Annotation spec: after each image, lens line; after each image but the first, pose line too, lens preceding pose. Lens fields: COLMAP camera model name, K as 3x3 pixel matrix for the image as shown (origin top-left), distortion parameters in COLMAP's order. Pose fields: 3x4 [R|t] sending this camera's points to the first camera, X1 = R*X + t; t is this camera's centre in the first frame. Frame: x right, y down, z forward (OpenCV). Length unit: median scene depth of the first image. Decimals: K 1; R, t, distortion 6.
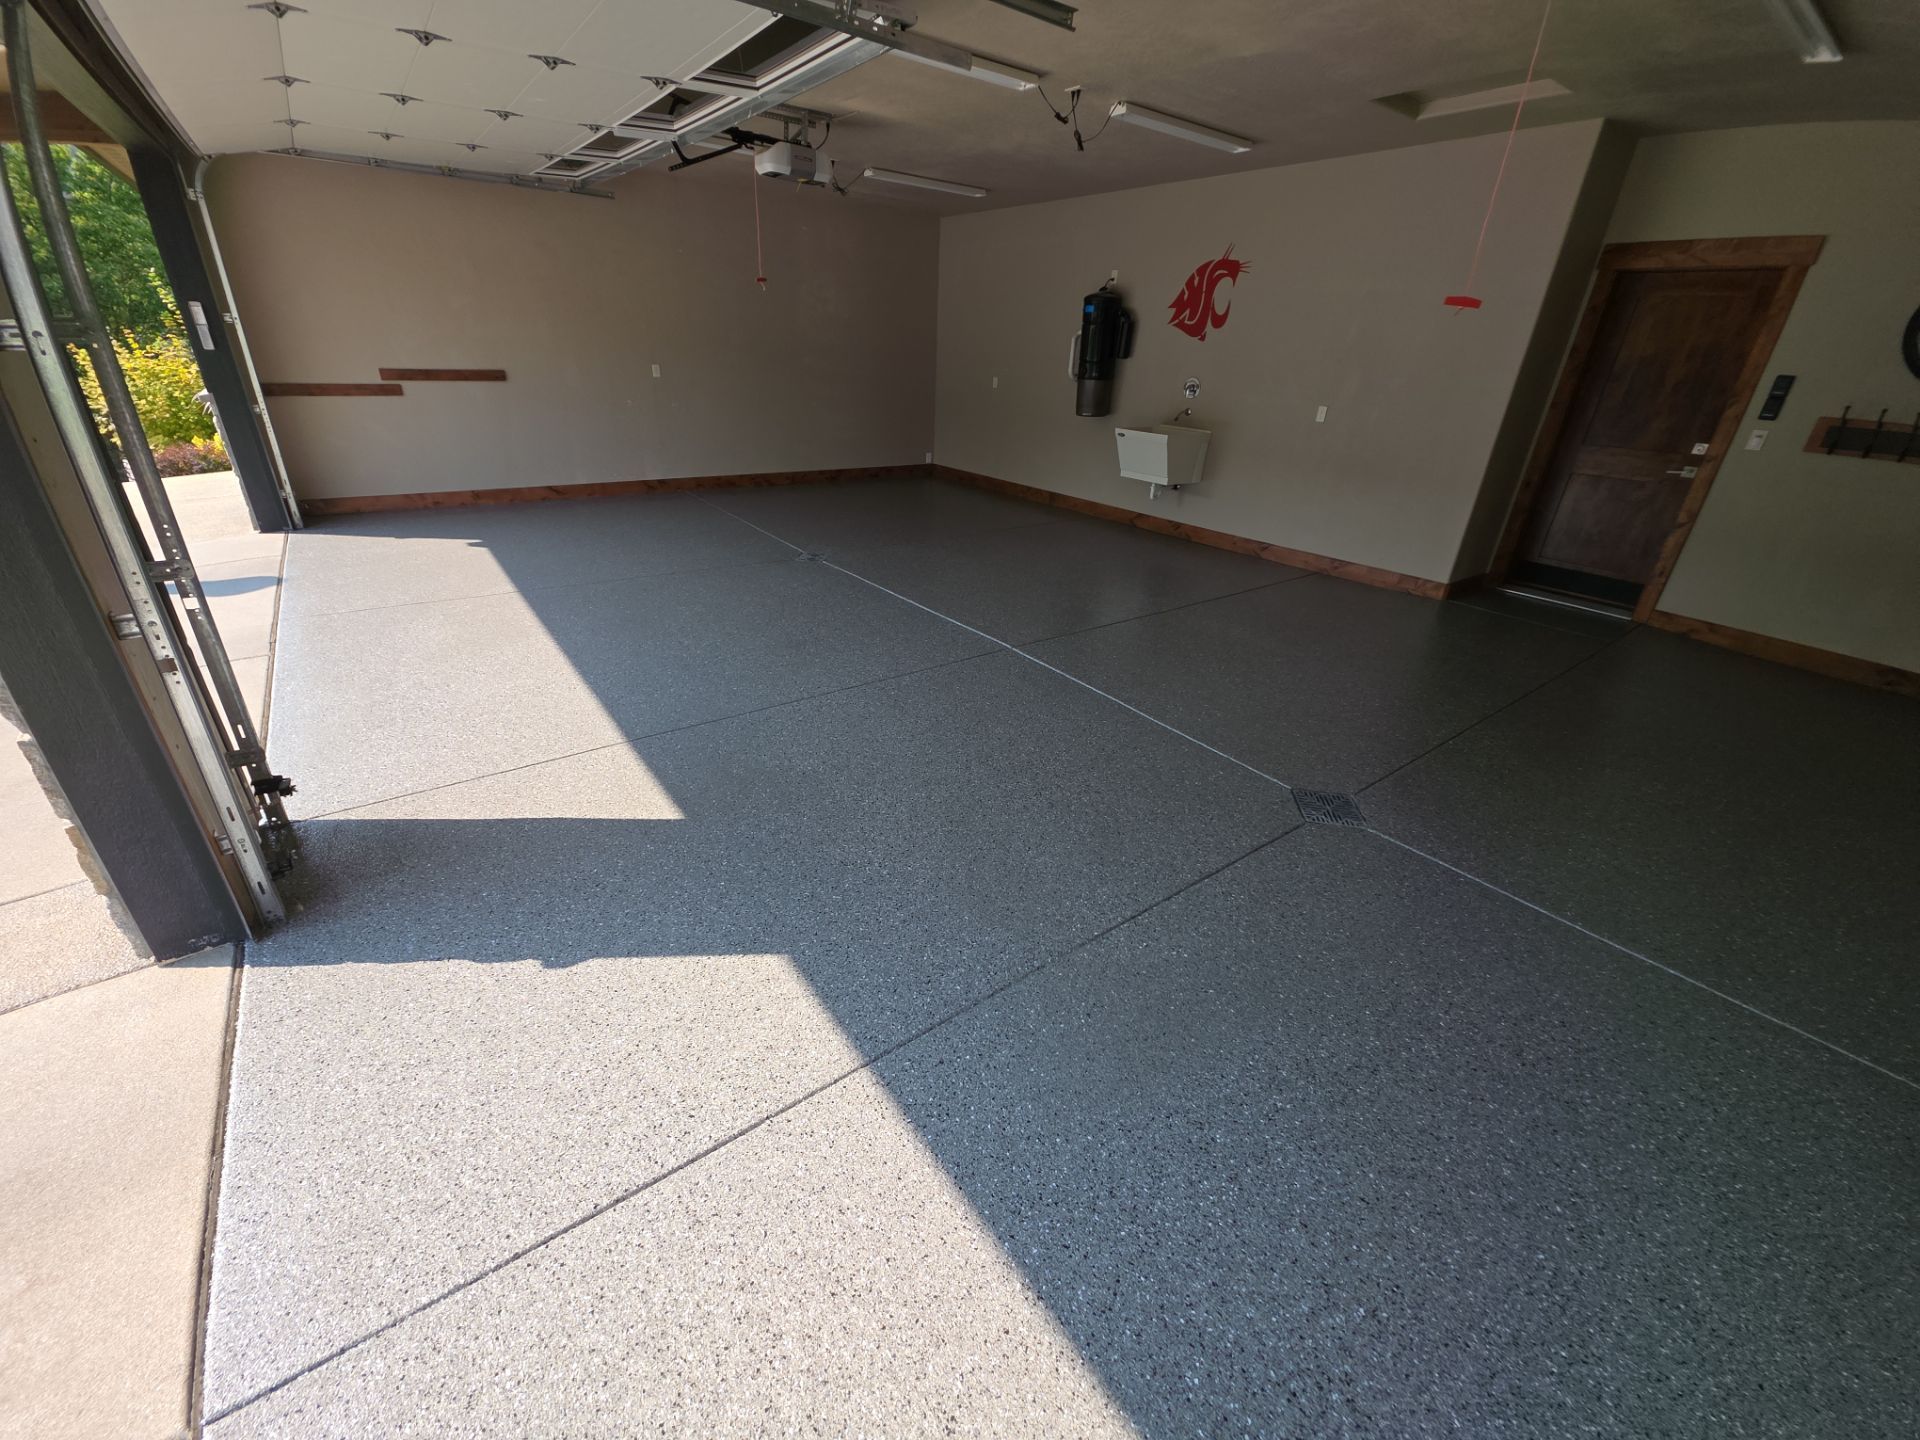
lens RADIAL K [[759.8, 0, 960.0], [0, 759.8, 720.0], [0, 0, 1]] dist [0.011852, -0.006395]
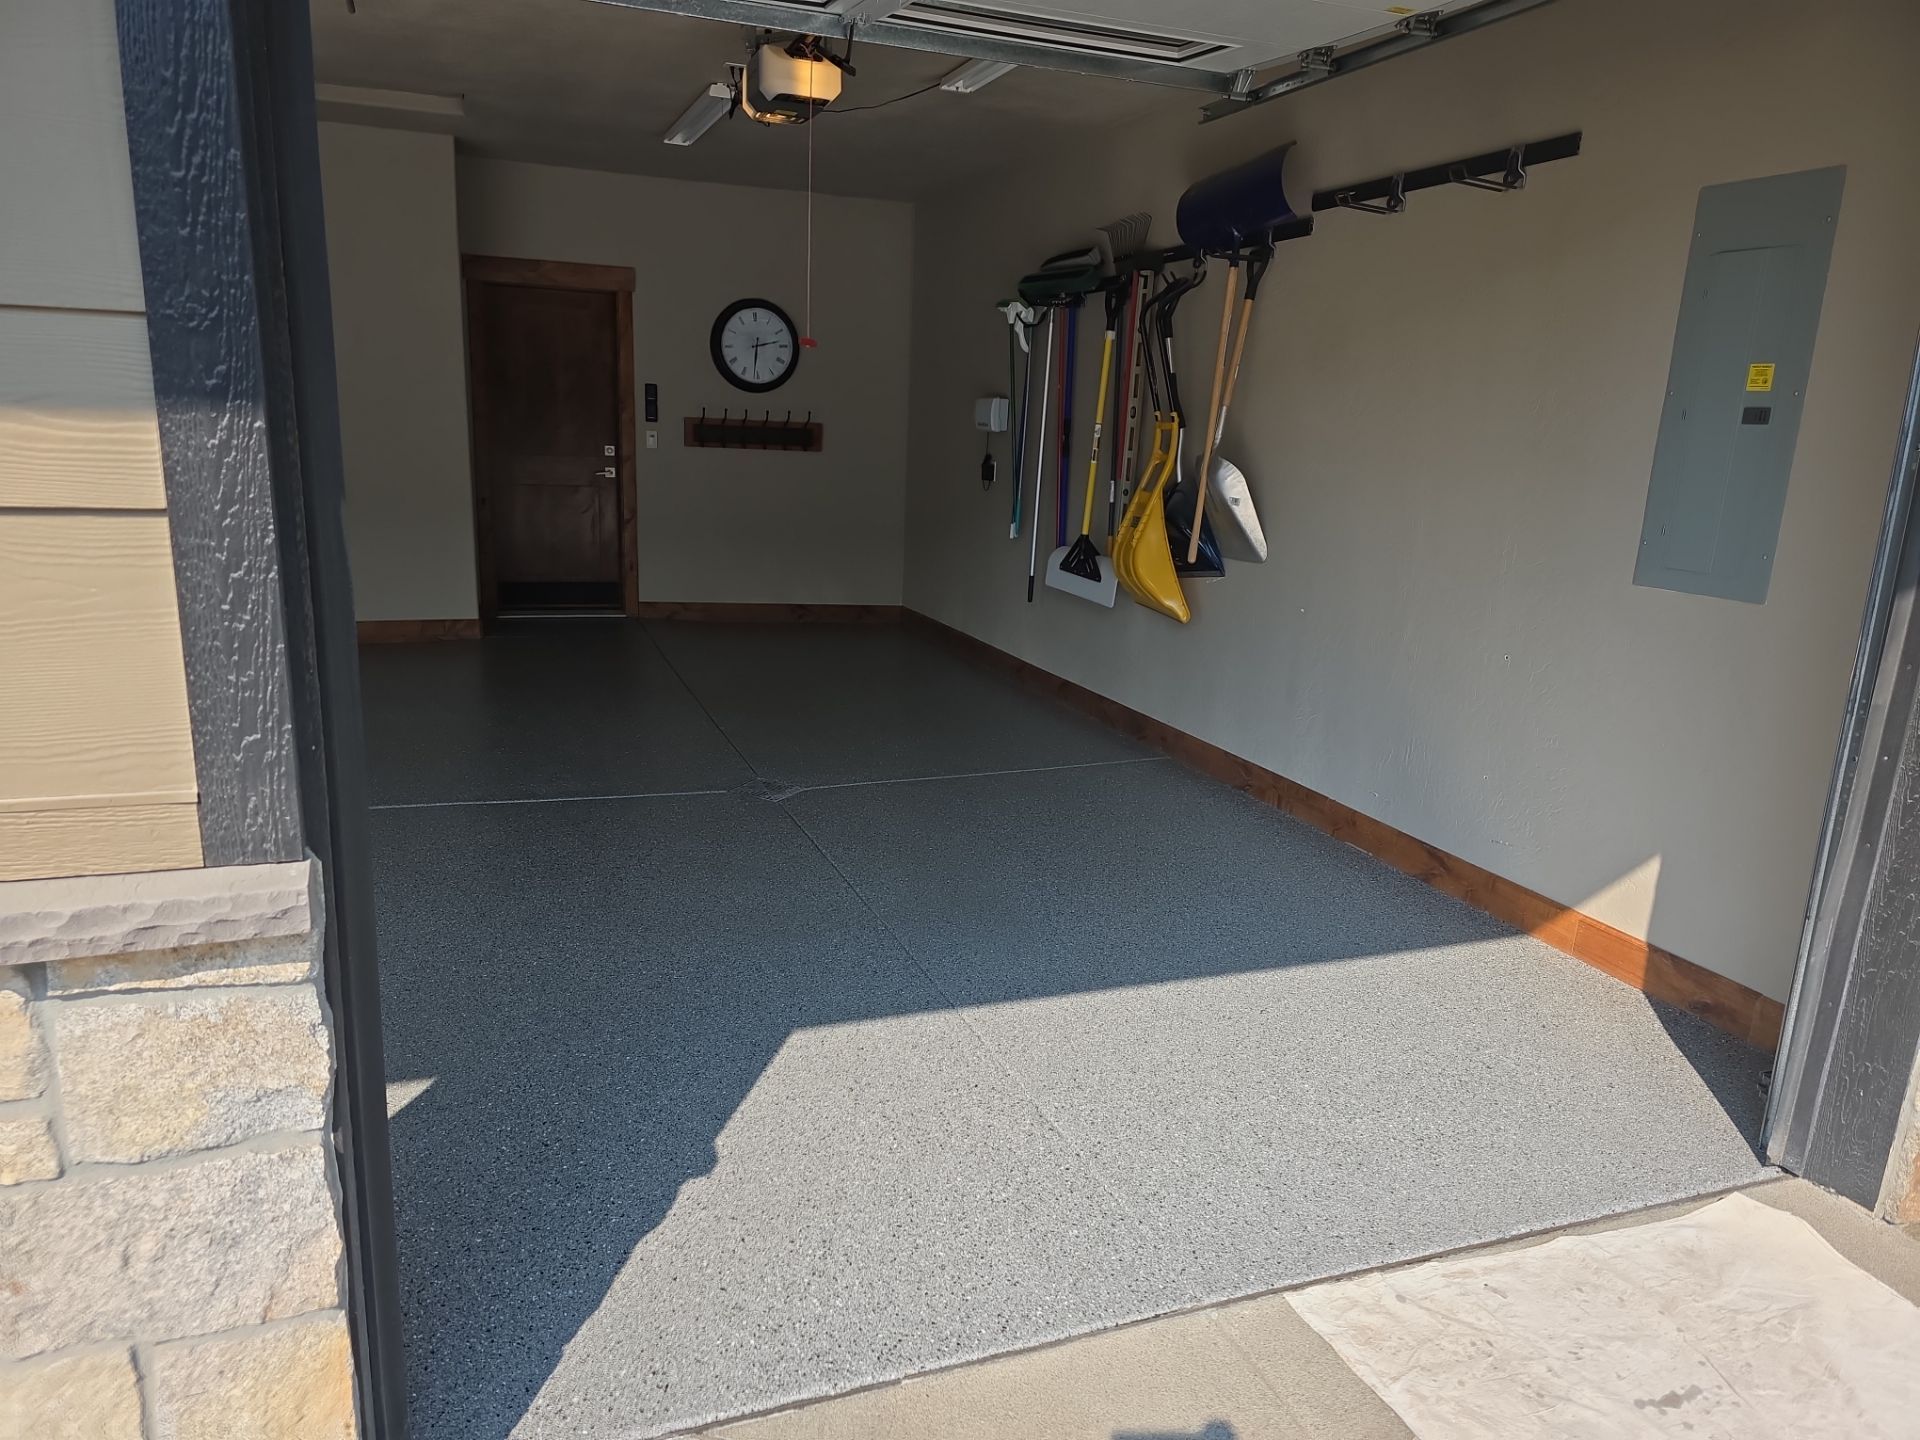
lens RADIAL K [[1293.9, 0, 922.6], [0, 1293.9, 763.7], [0, 0, 1]] dist [0.050870, -0.052398]
pose [[0.286738, -0.275940, 0.917408, -0.548055], [0.394362, 0.906719, 0.149466, -0.050004], [-0.873075, 0.318933, 0.368811, 0.081295]]
